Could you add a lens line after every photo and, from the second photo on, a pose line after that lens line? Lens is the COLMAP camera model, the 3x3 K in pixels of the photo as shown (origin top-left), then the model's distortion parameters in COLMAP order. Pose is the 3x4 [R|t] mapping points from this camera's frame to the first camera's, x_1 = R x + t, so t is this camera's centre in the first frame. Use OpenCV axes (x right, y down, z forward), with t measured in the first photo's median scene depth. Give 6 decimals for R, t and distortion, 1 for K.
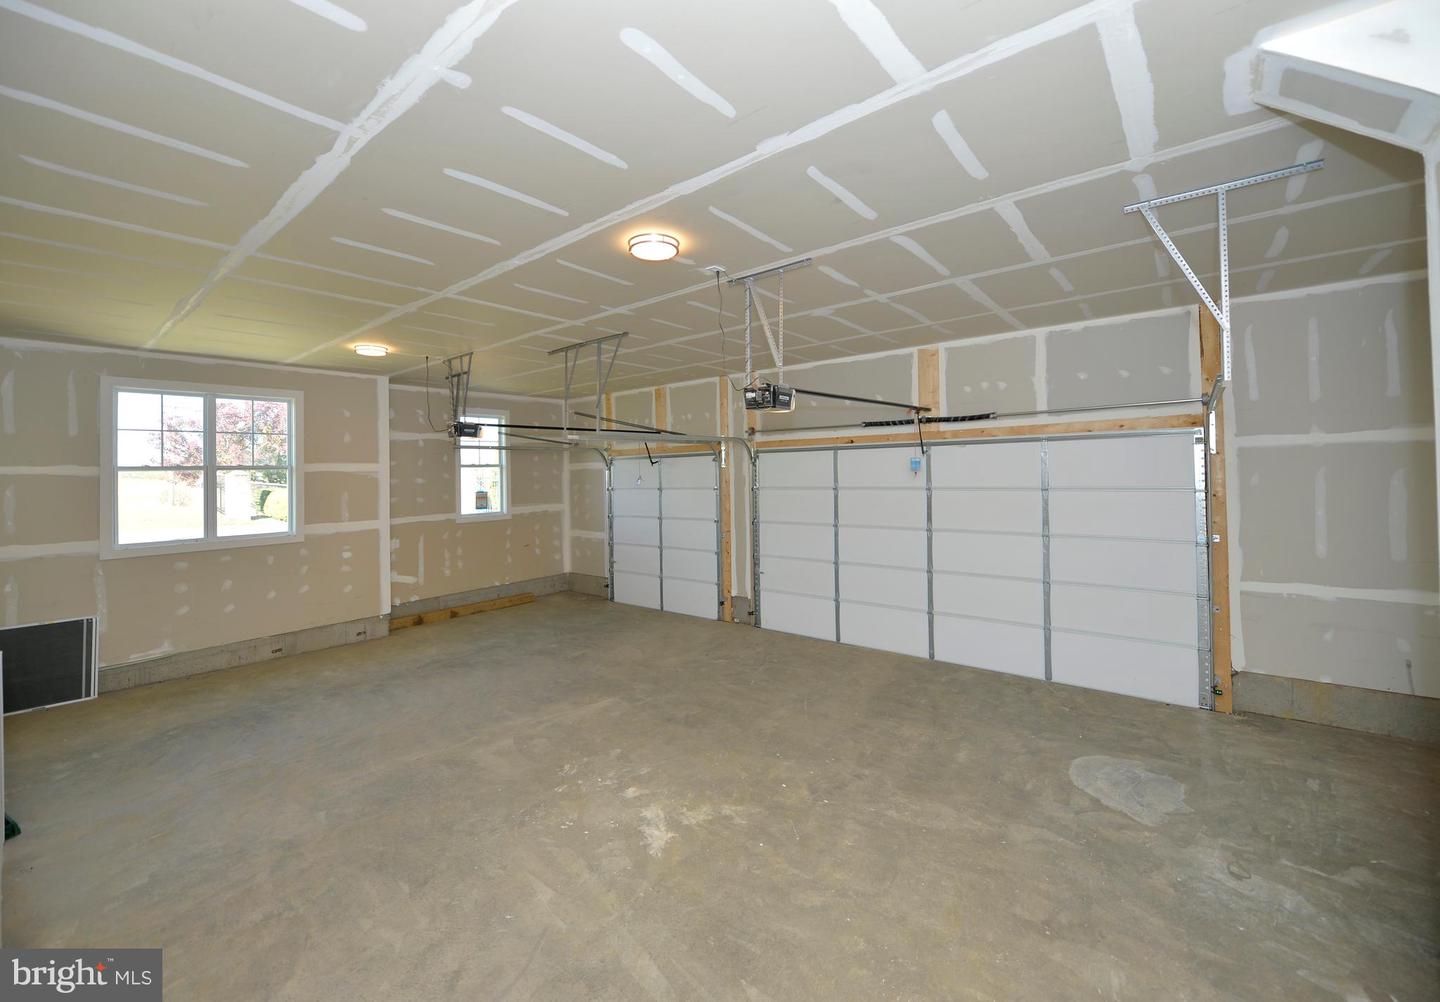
lens RADIAL K [[606.0, 0, 721.8], [0, 606.0, 459.8], [0, 0, 1]] dist [-0.003669, -0.000512]
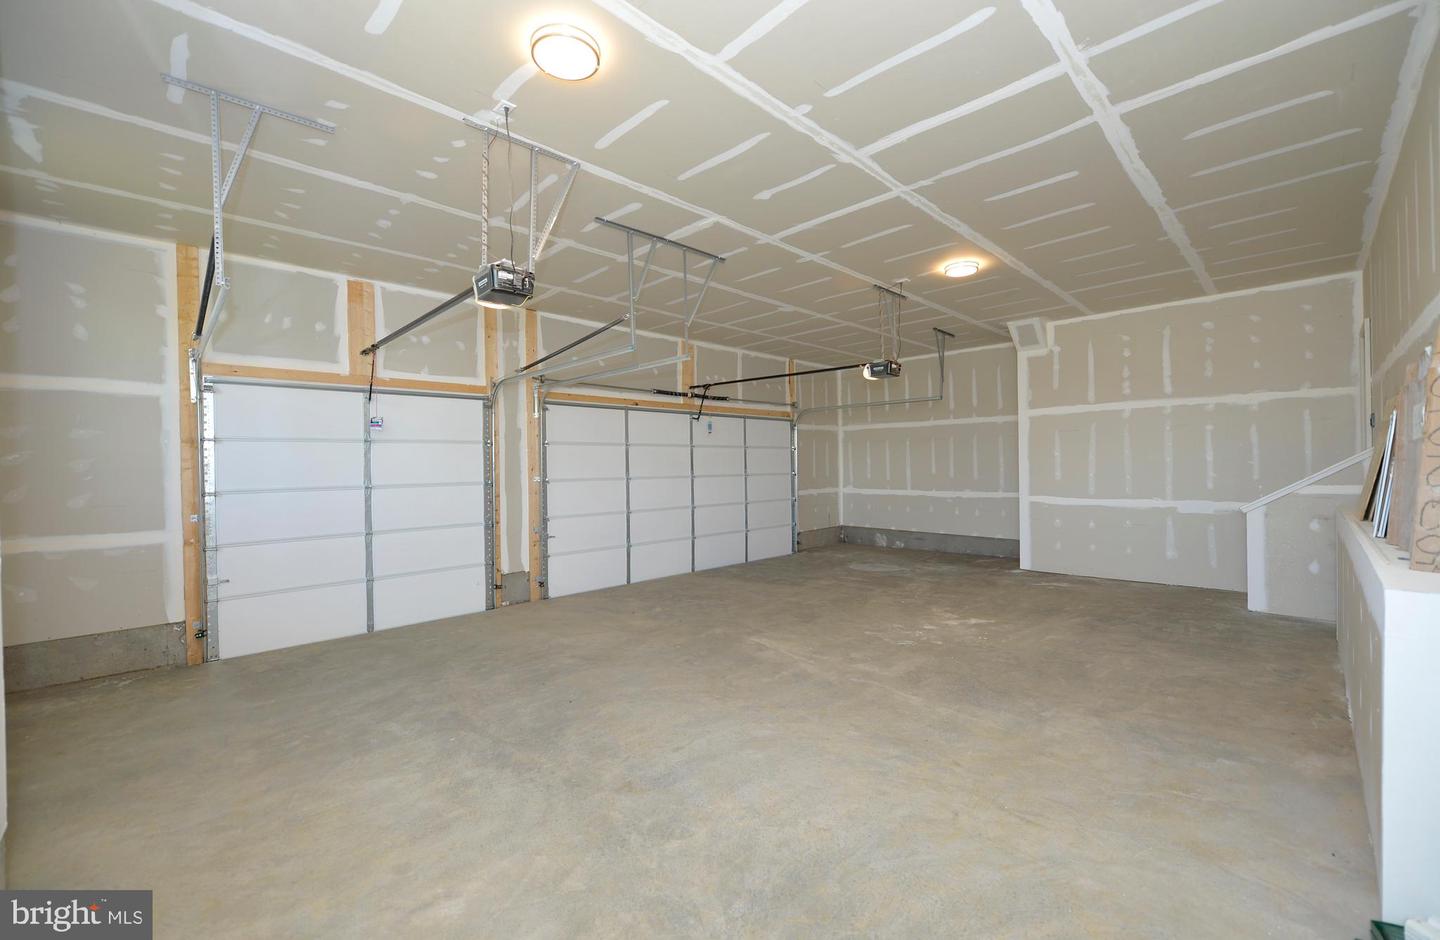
lens RADIAL K [[573.3, 0, 720.0], [0, 573.3, 470.0], [0, 0, 1]] dist [-0.000542, -0.000083]
pose [[0.104630, 0.011645, 0.994443, -1.086320], [-0.006667, 0.999917, -0.011008, 0.134907], [-0.994489, -0.005478, 0.104699, 0.943361]]
